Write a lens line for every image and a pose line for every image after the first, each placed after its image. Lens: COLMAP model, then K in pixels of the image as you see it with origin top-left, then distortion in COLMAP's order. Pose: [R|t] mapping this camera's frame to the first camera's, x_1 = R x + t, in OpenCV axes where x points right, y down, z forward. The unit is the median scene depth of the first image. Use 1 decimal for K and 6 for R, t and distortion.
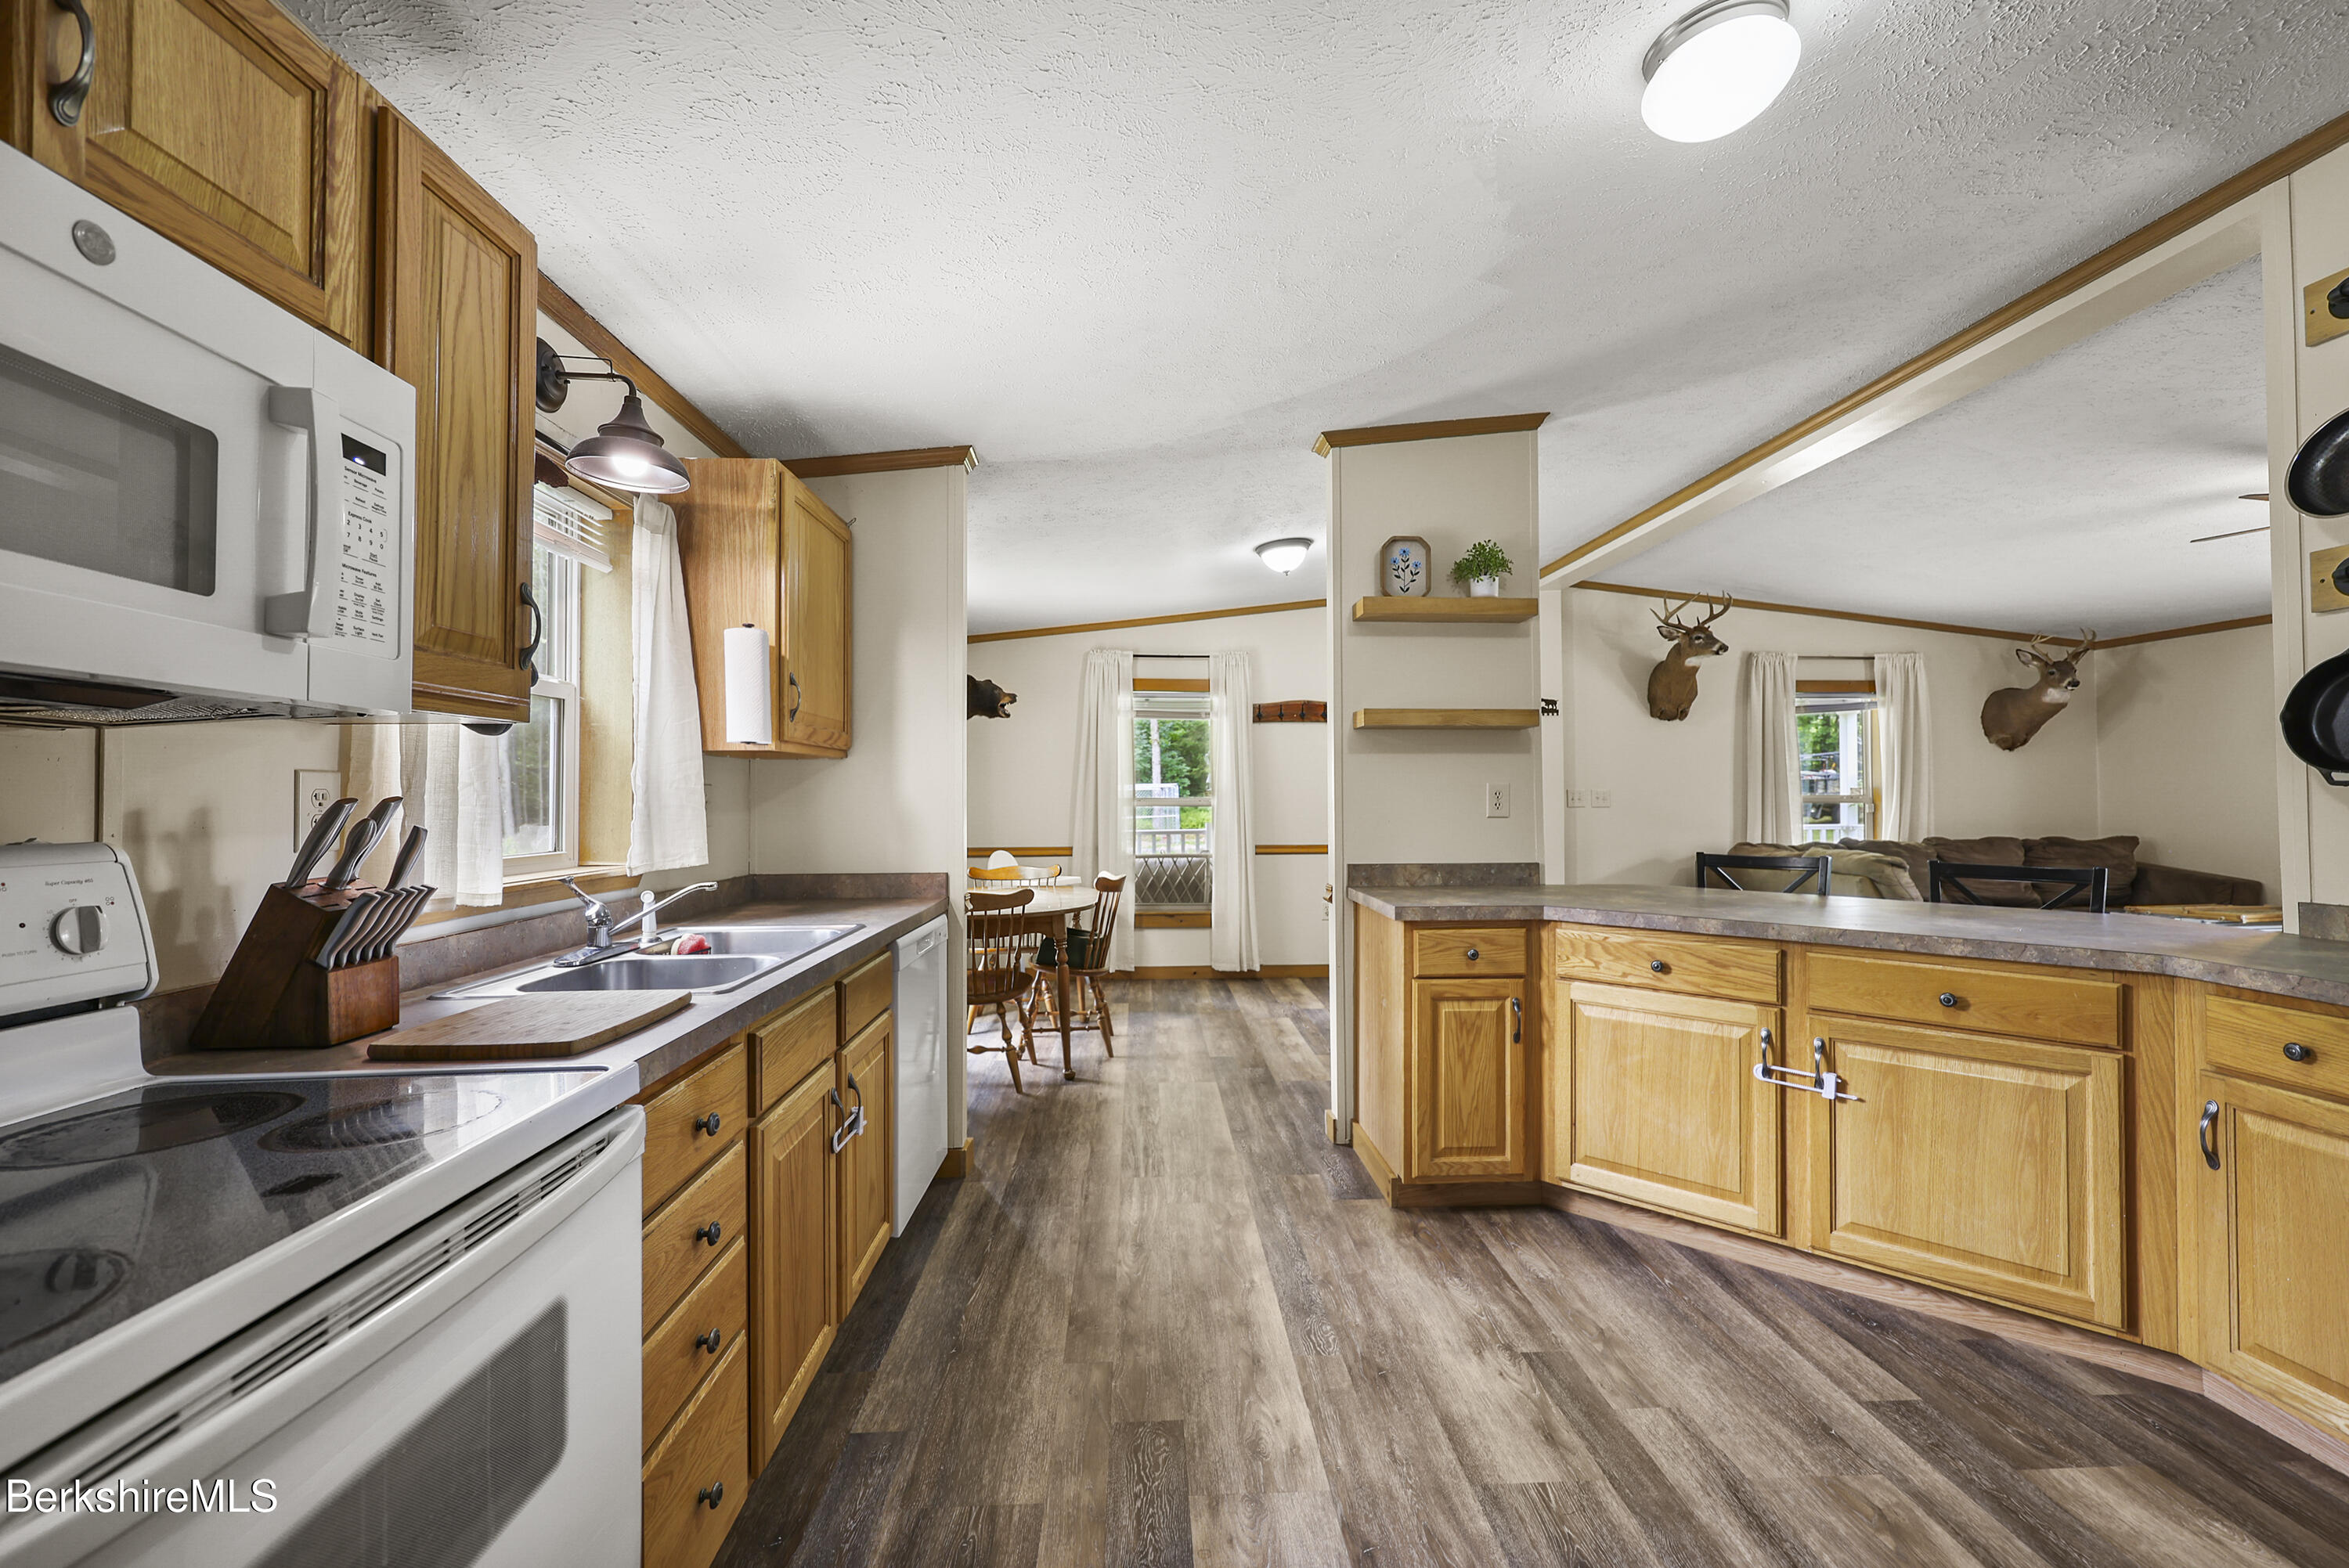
lens RADIAL K [[939.7, 0, 1187.7], [0, 939.7, 773.3], [0, 0, 1]] dist [-0.004422, 0.000533]
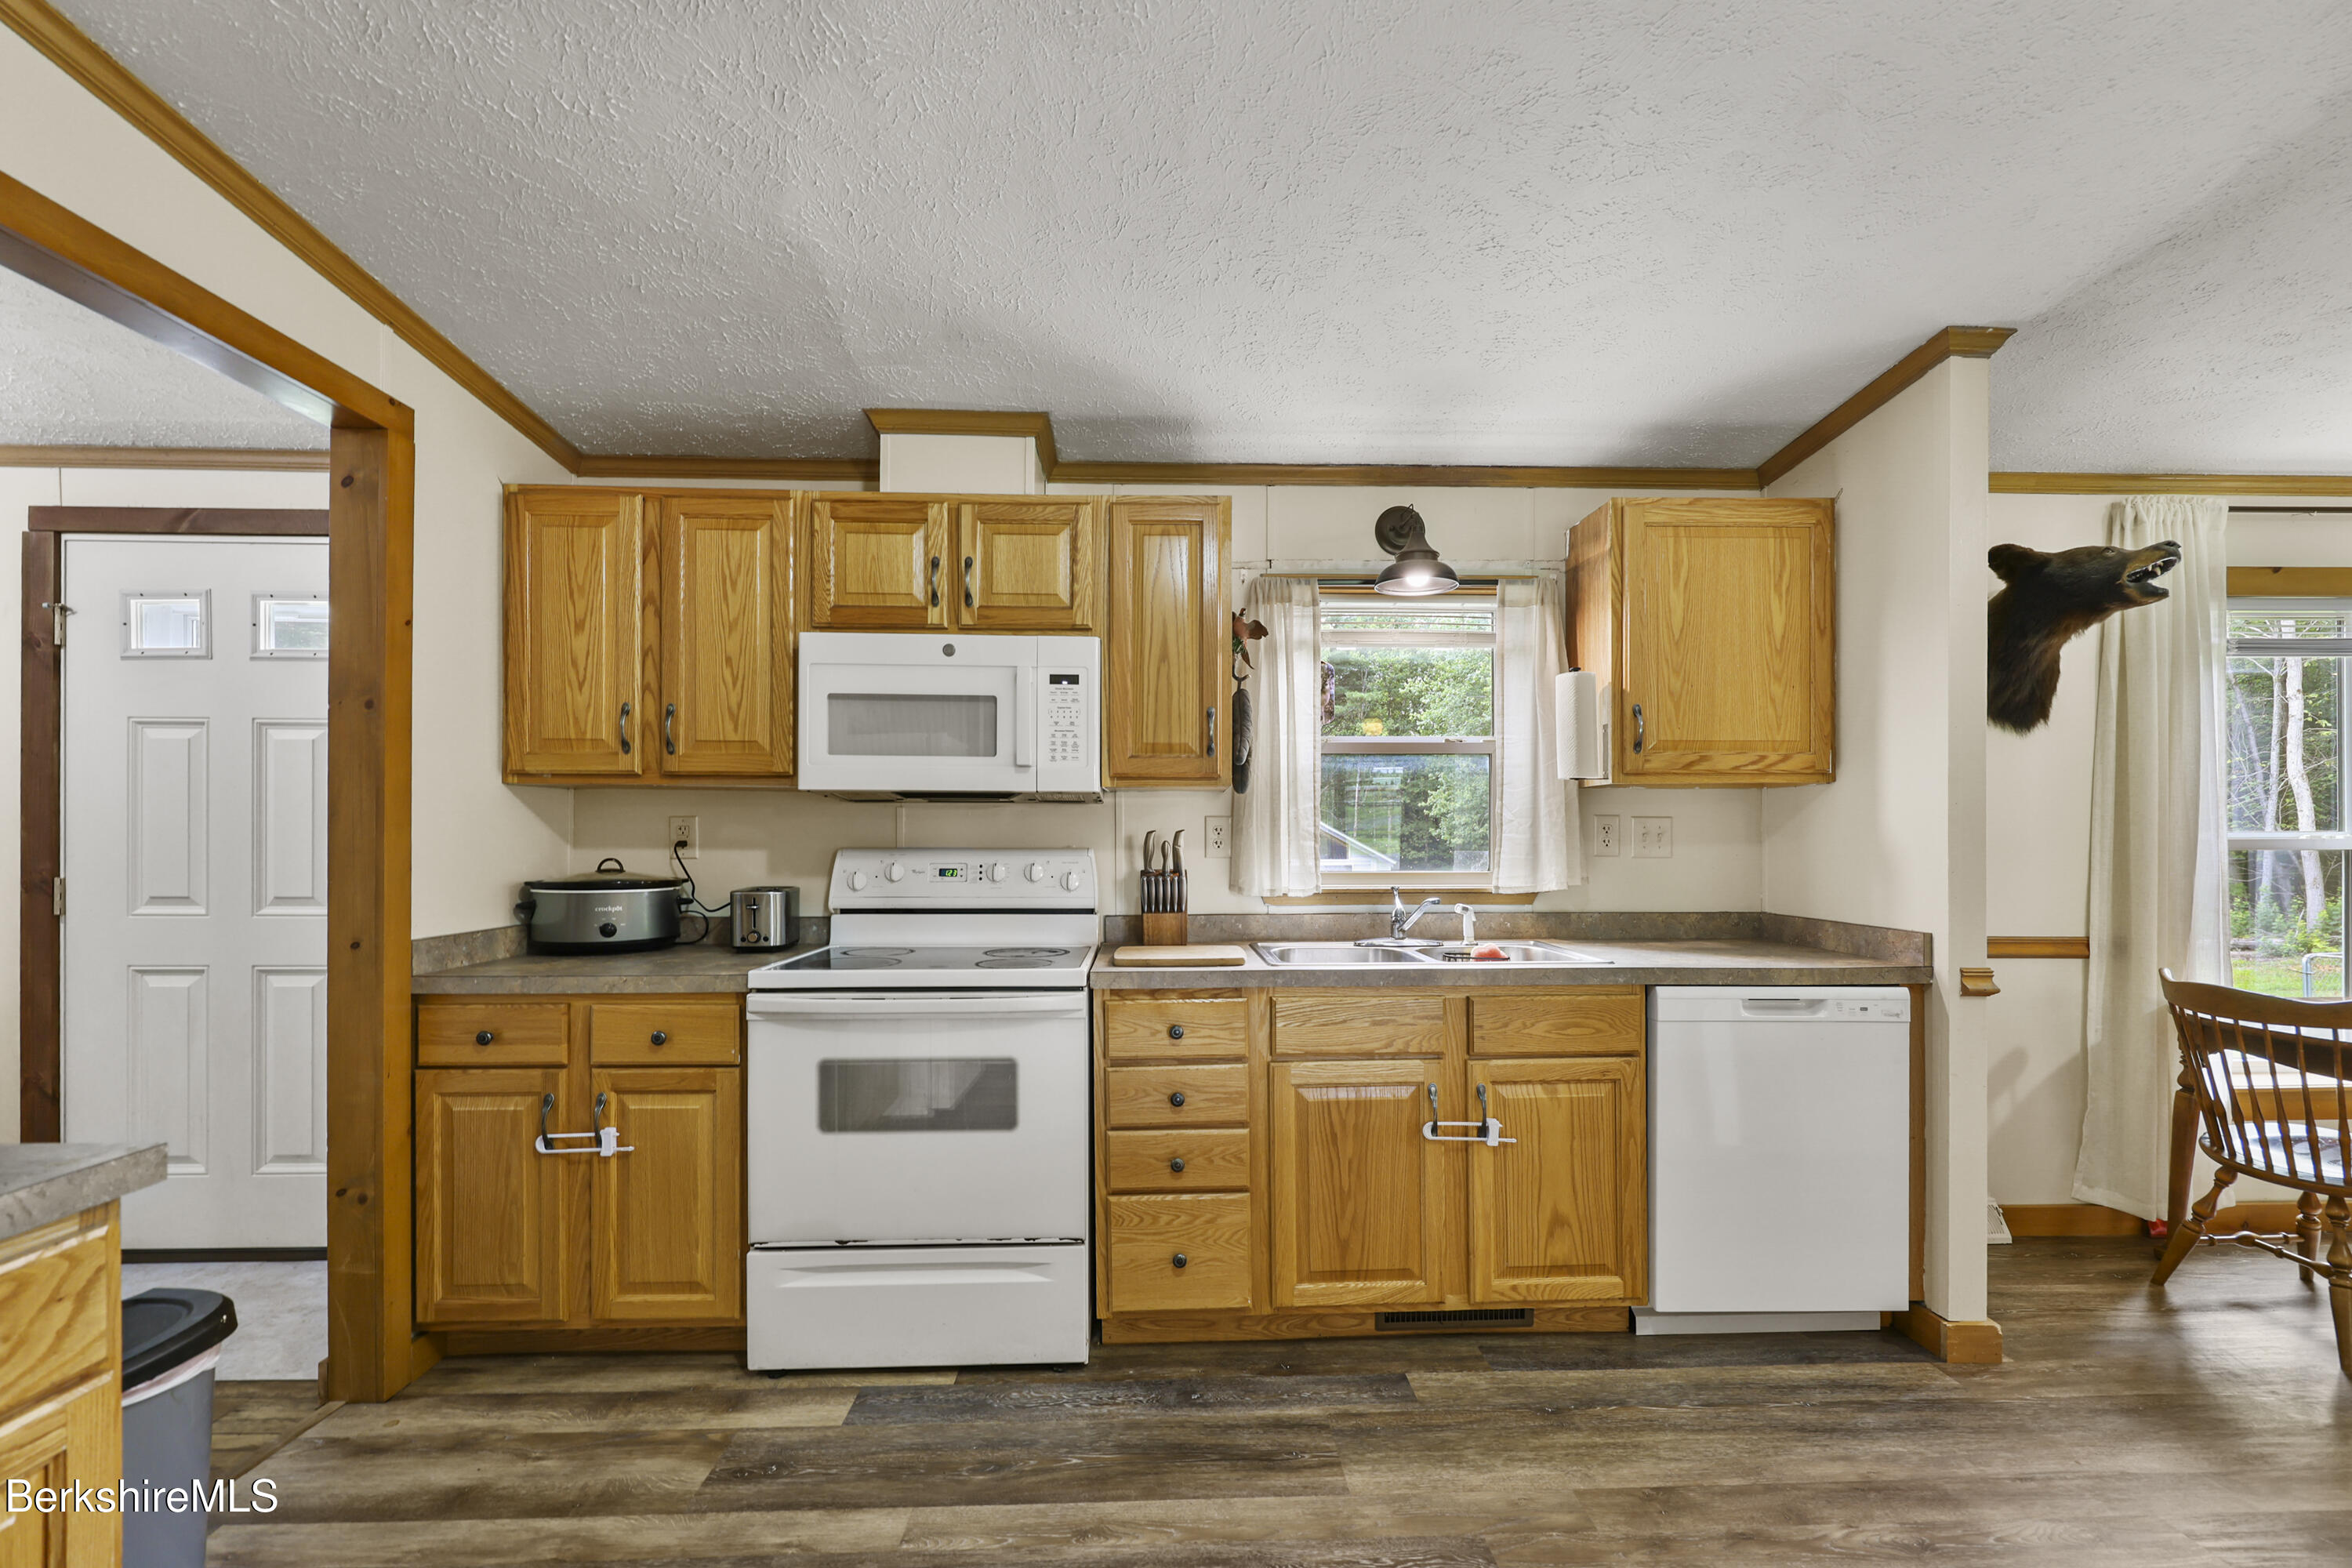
lens RADIAL K [[941.0, 0, 1201.1], [0, 941.0, 828.9], [0, 0, 1]] dist [-0.004422, 0.000533]
pose [[-0.003095, -0.000563, -0.999995, 0.562967], [0.027244, 0.999629, -0.000648, 0.013384], [0.999624, -0.027246, -0.003078, 0.531523]]
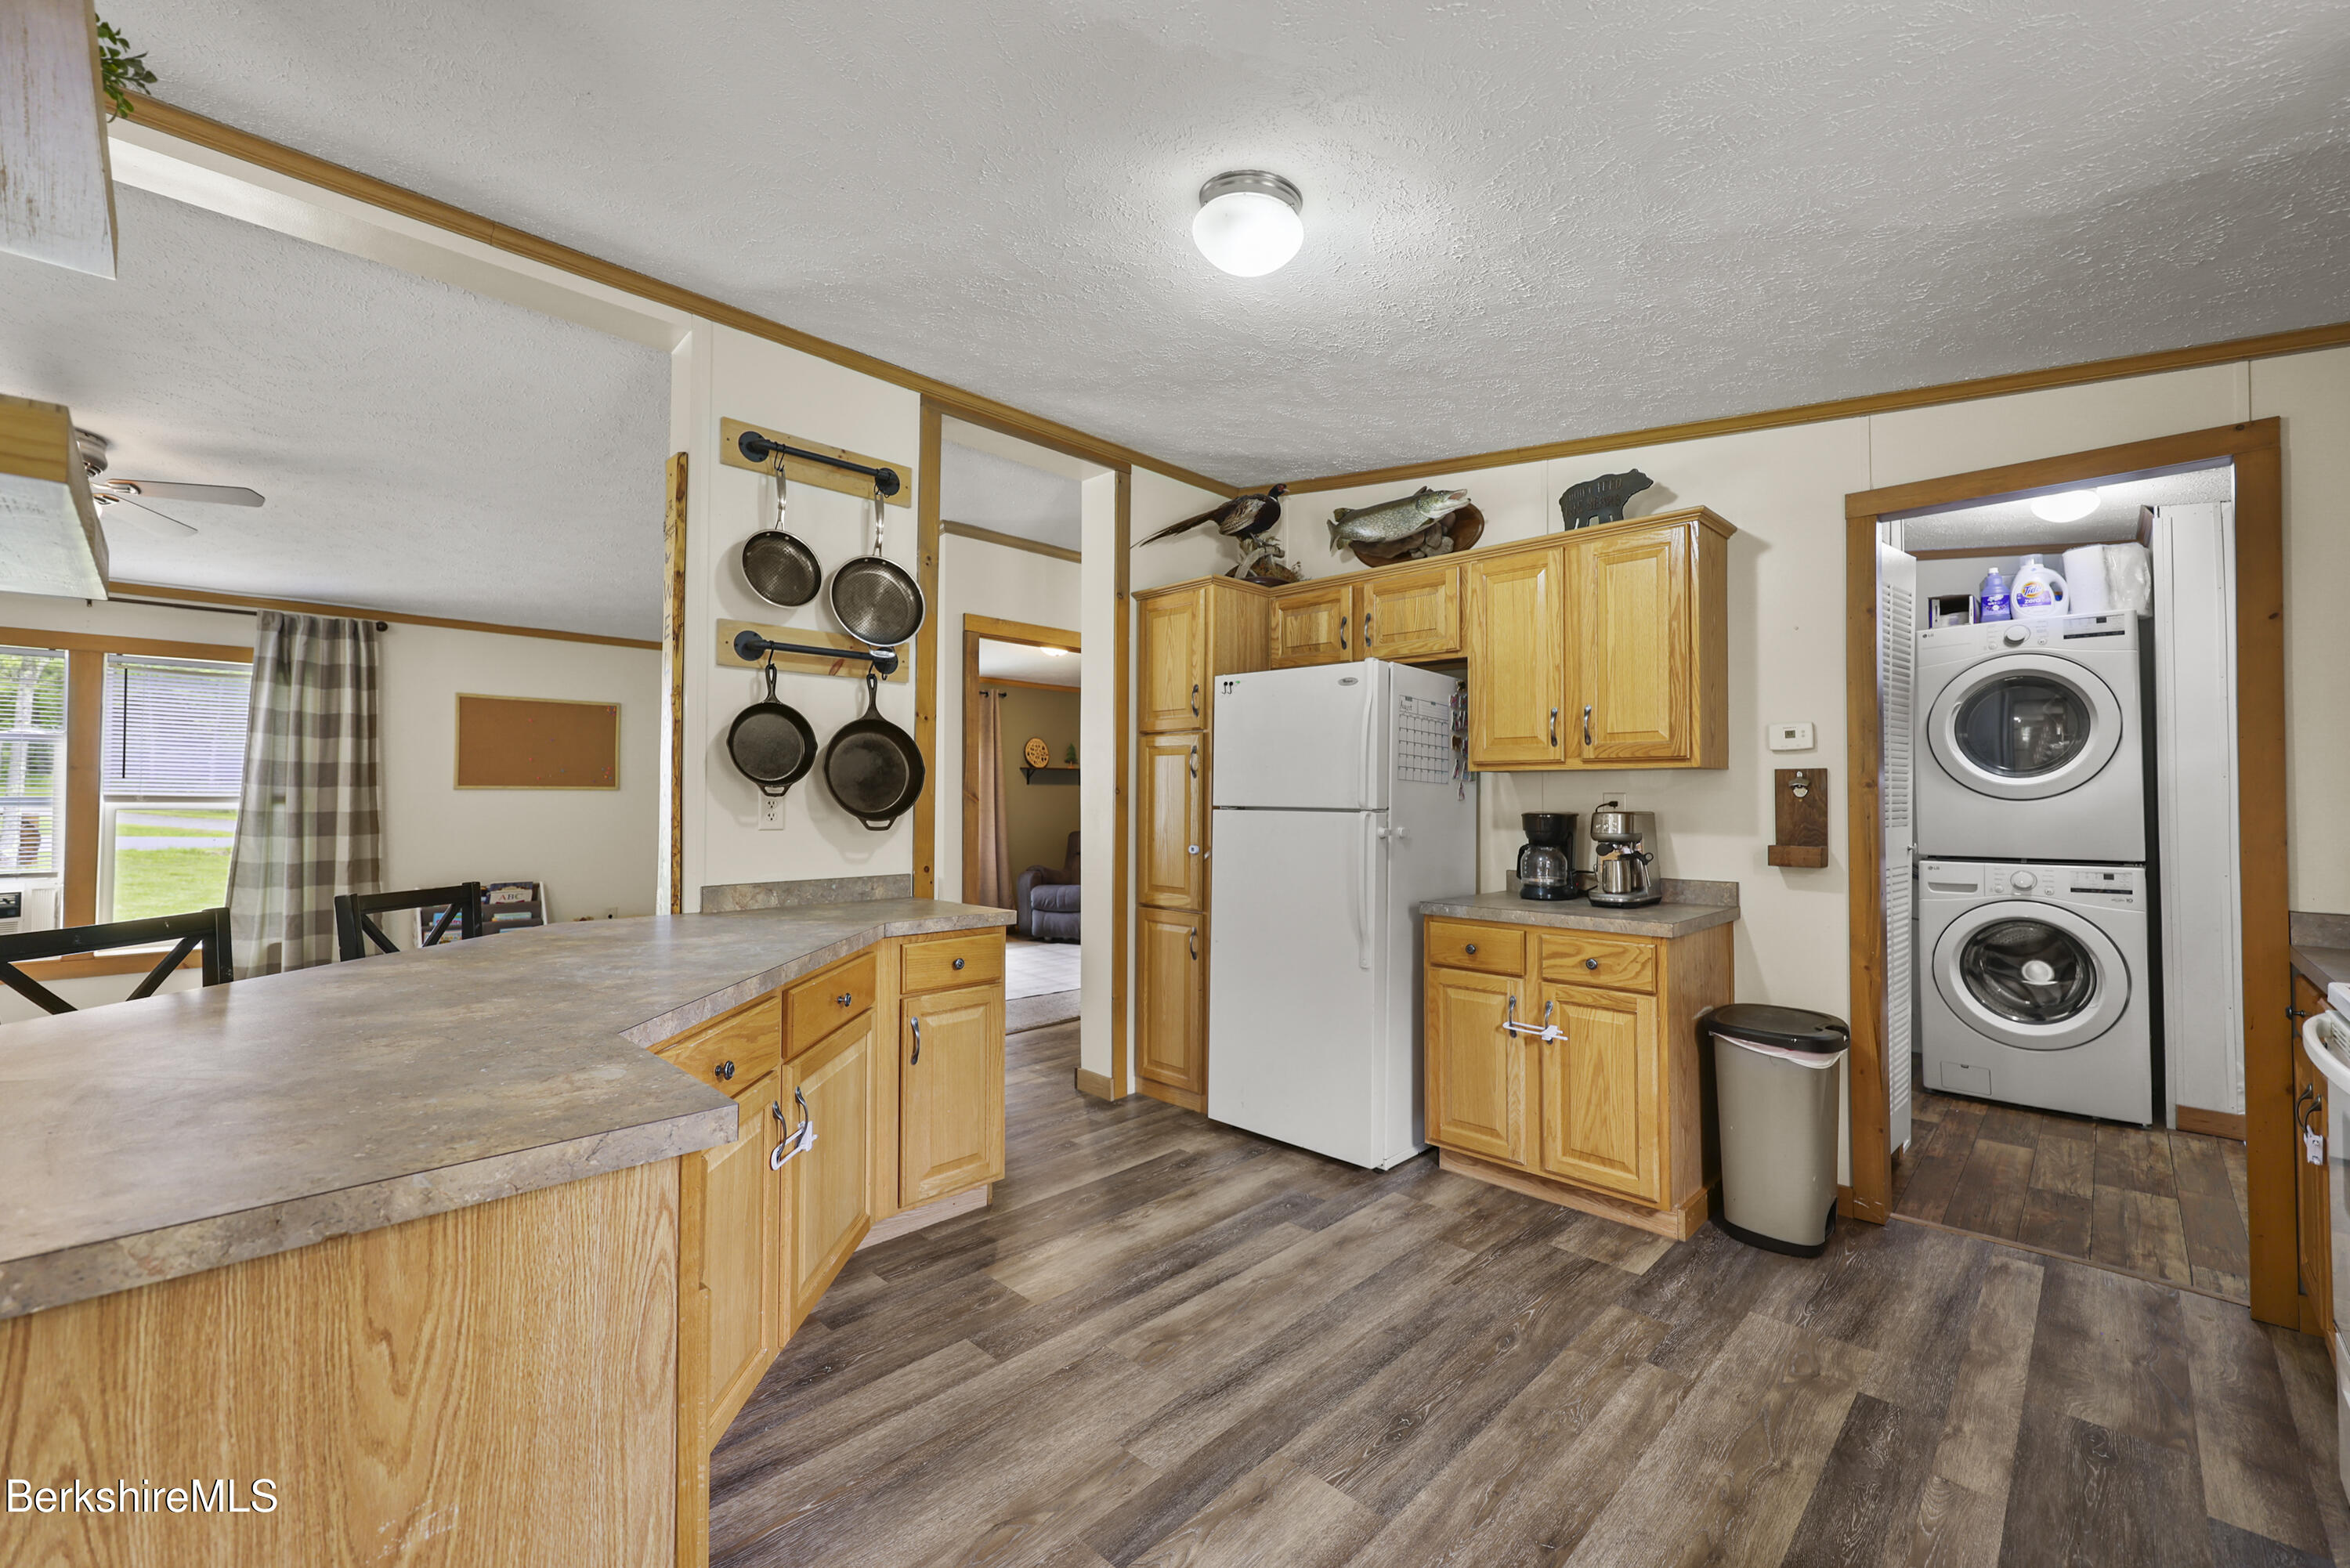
lens RADIAL K [[940.1, 0, 1199.8], [0, 940.1, 778.9], [0, 0, 1]] dist [-0.004422, 0.000533]
pose [[-0.683085, 0.018067, 0.730115, -0.178400], [-0.023100, 0.998659, -0.046324, 0.029829], [-0.729973, -0.048509, -0.681752, 1.162441]]
